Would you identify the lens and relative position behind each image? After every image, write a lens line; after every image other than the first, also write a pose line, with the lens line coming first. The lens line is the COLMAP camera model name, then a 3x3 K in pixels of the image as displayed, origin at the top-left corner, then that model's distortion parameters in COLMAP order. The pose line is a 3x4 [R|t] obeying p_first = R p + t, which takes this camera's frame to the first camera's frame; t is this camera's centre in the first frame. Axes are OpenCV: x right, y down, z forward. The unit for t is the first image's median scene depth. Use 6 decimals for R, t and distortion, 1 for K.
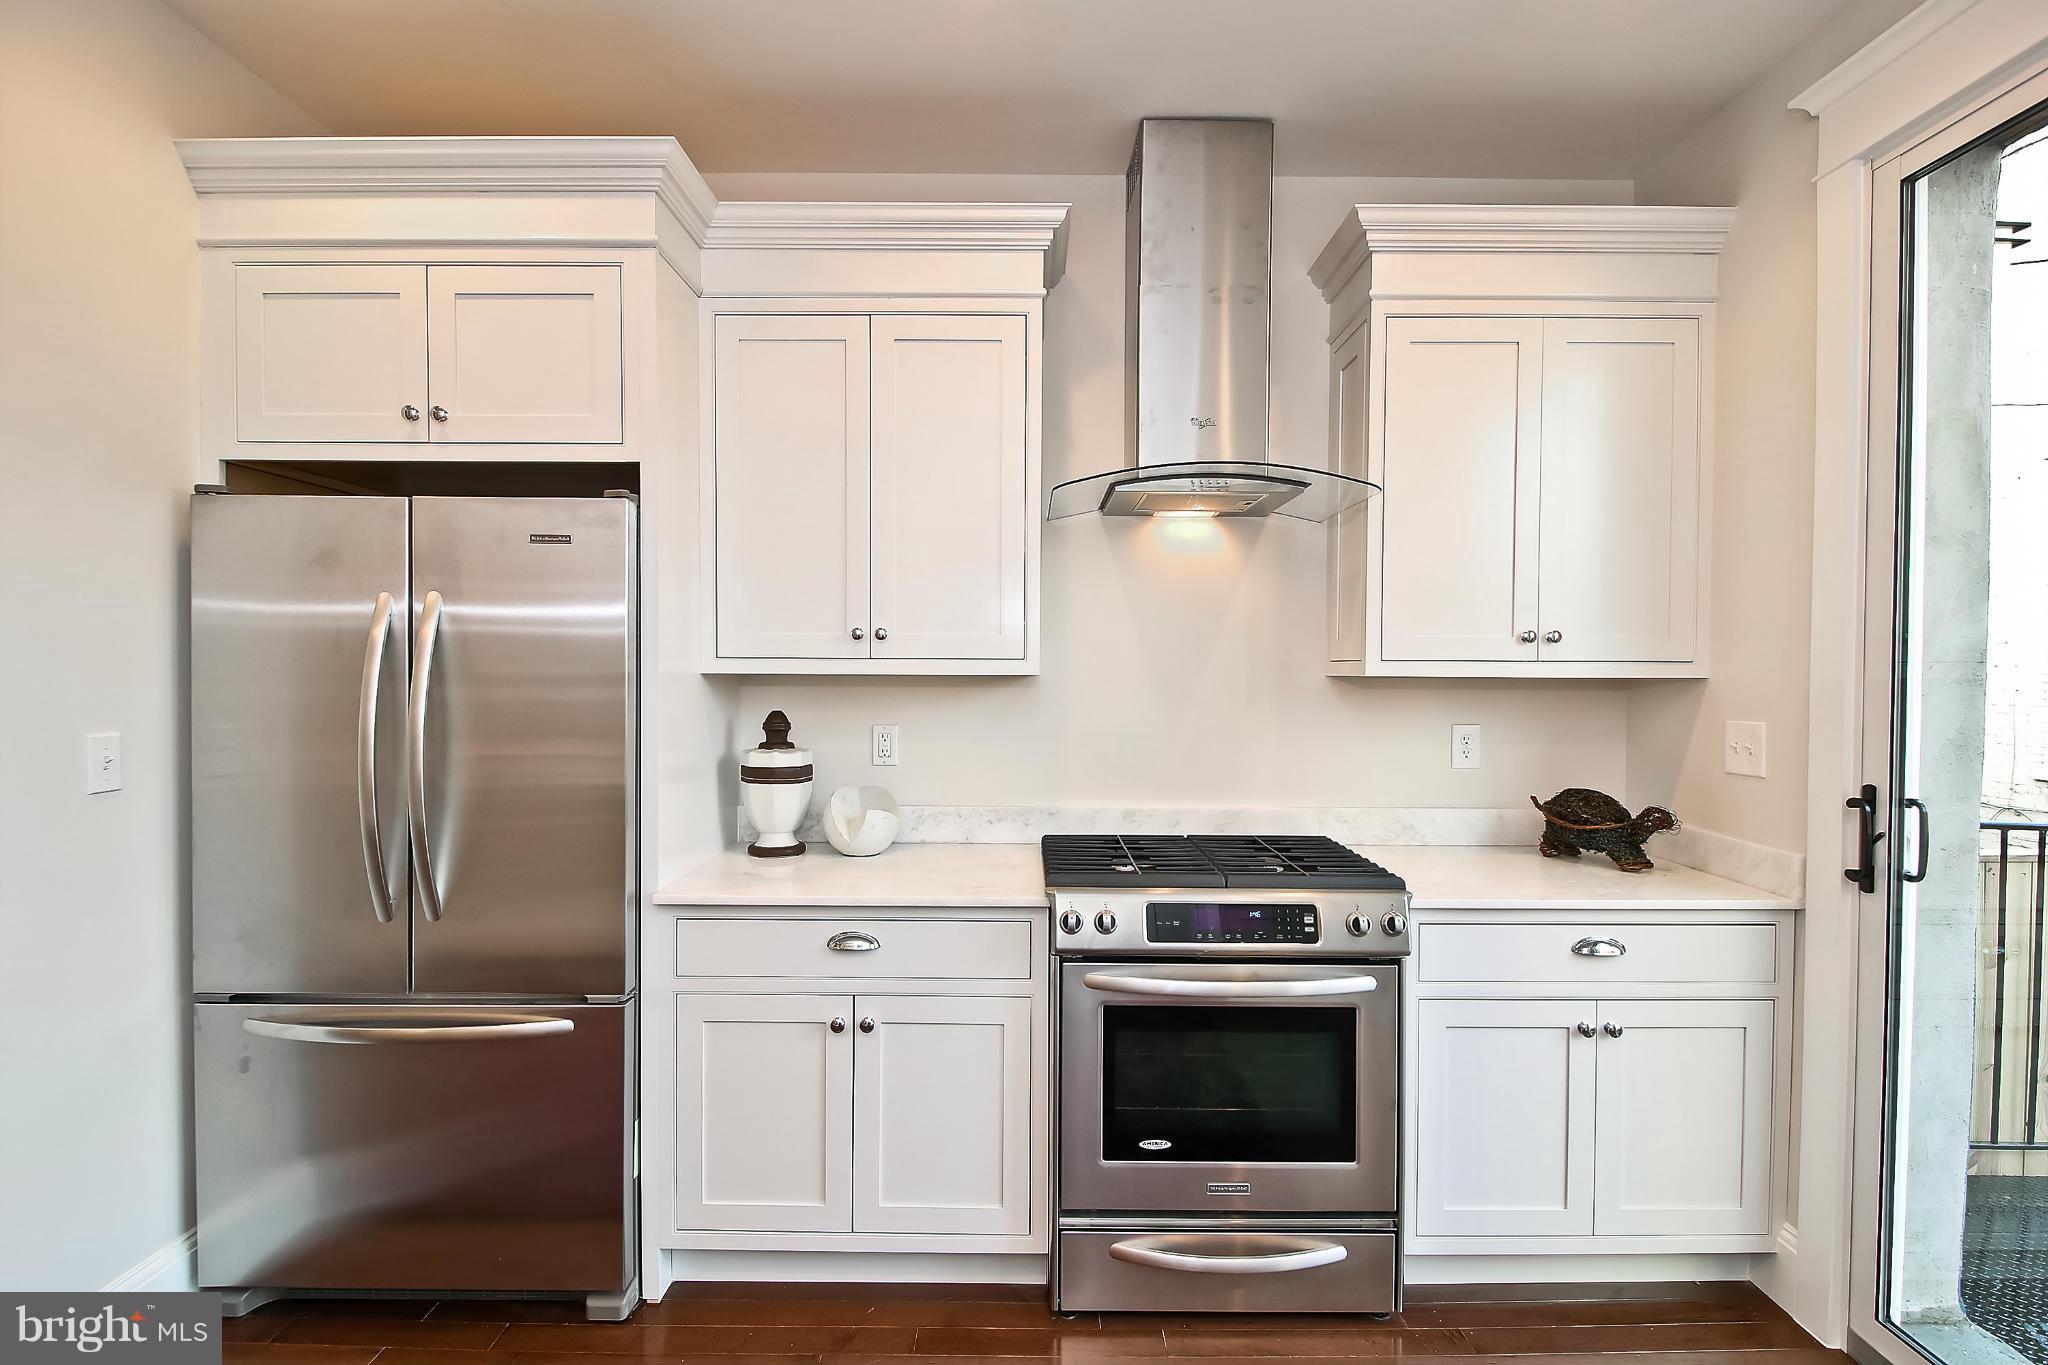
lens RADIAL K [[971.9, 0, 1028.3], [0, 971.9, 673.2], [0, 0, 1]] dist [0.005432, -0.007473]
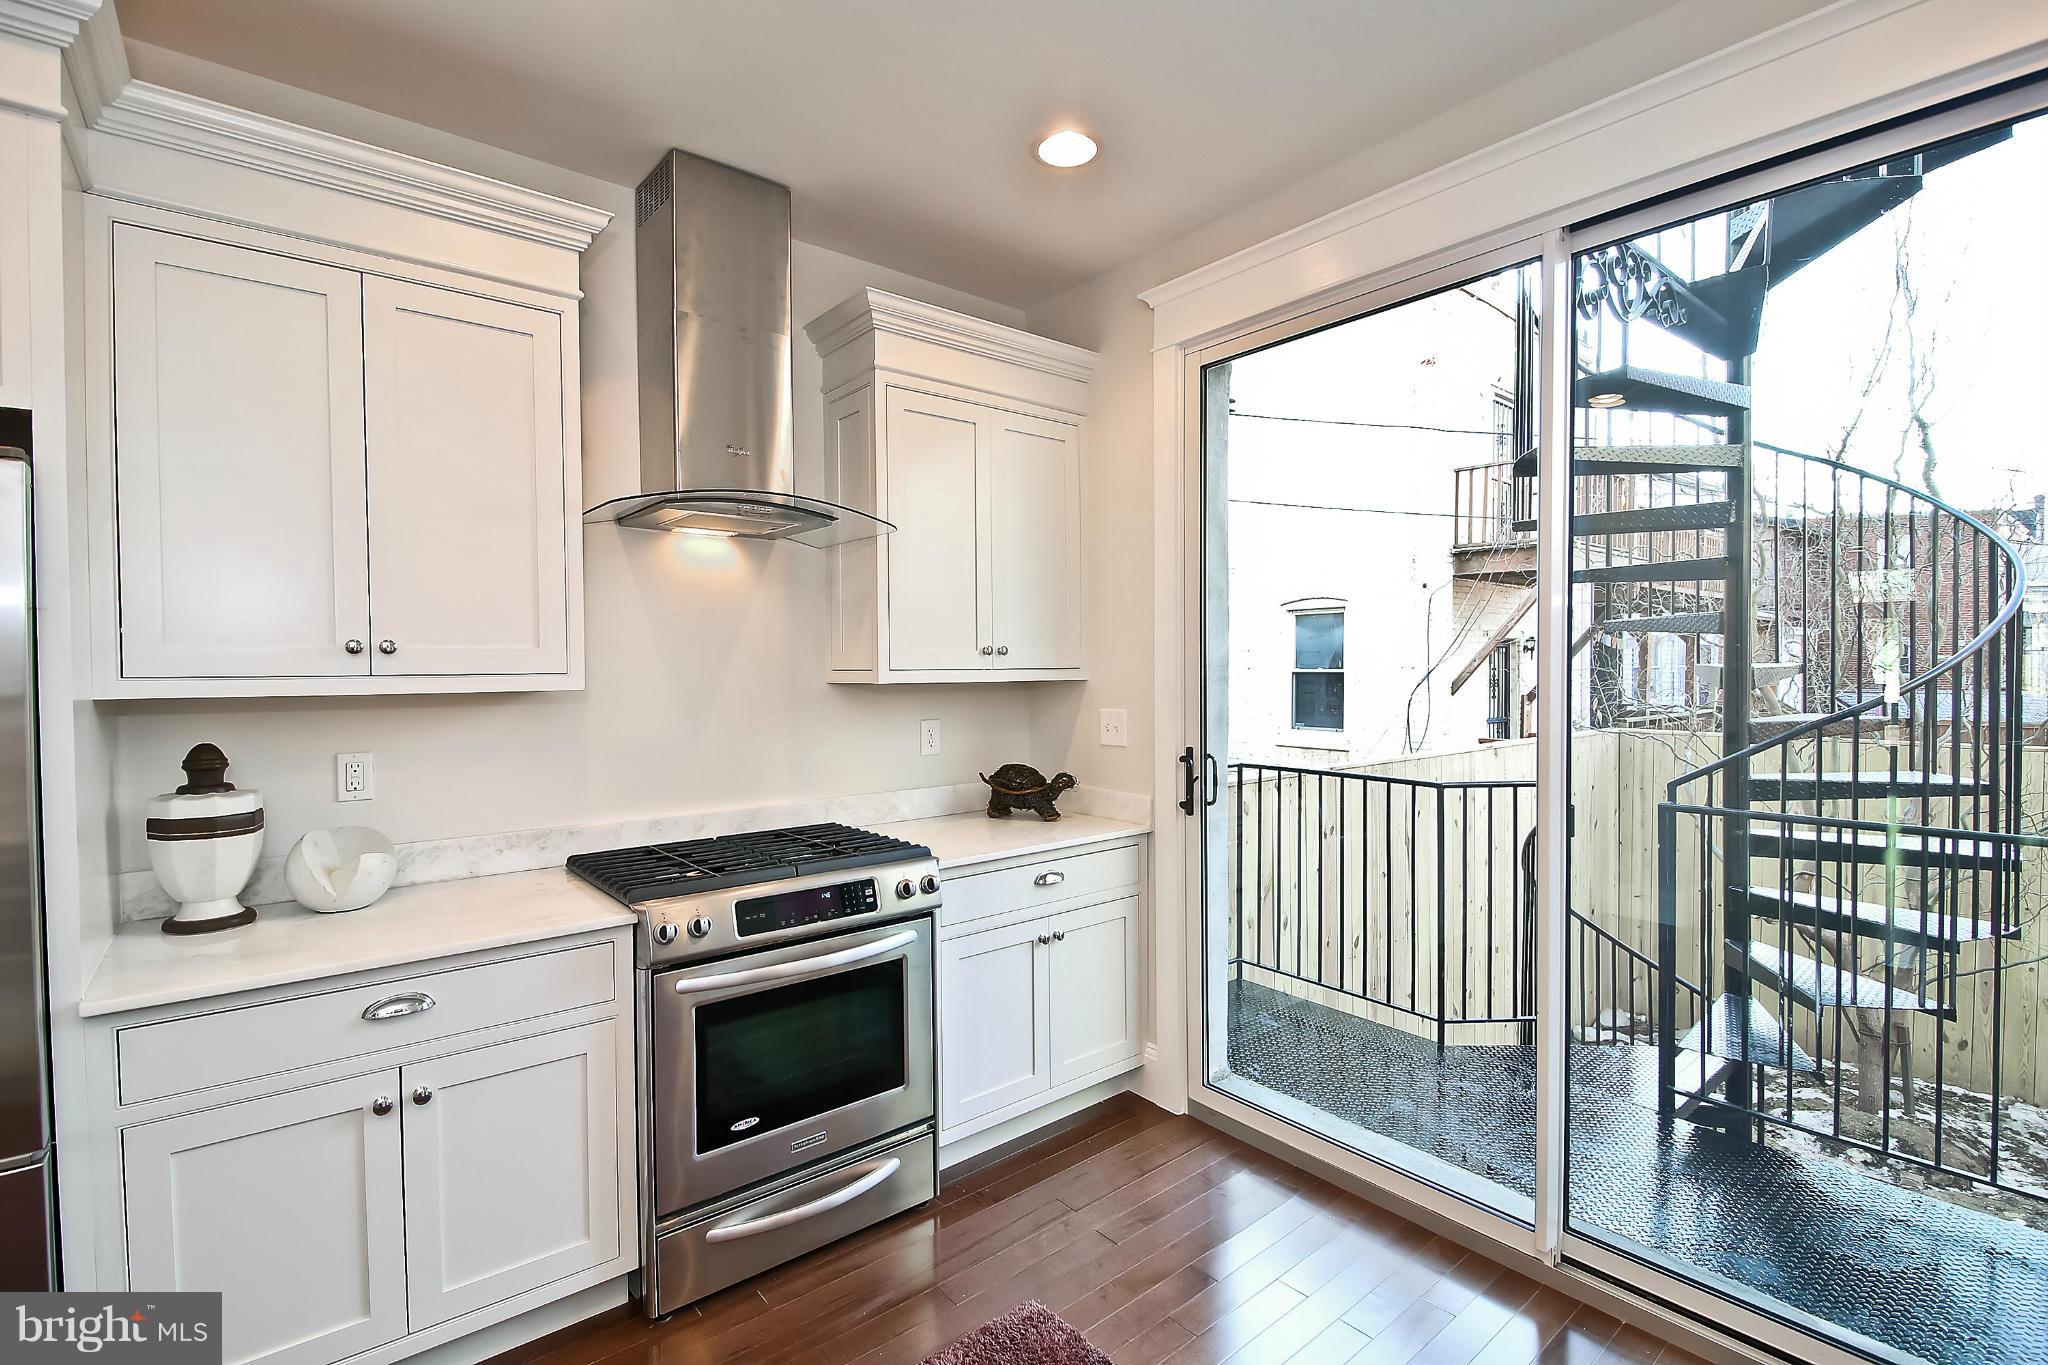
lens RADIAL K [[924.5, 0, 1026.1], [0, 924.5, 671.7], [0, 0, 1]] dist [0.010648, -0.007435]
pose [[0.775573, -0.014077, 0.631101, -0.234064], [0.016006, 0.999868, 0.002631, -0.011971], [-0.631055, 0.008061, 0.775696, 0.004395]]
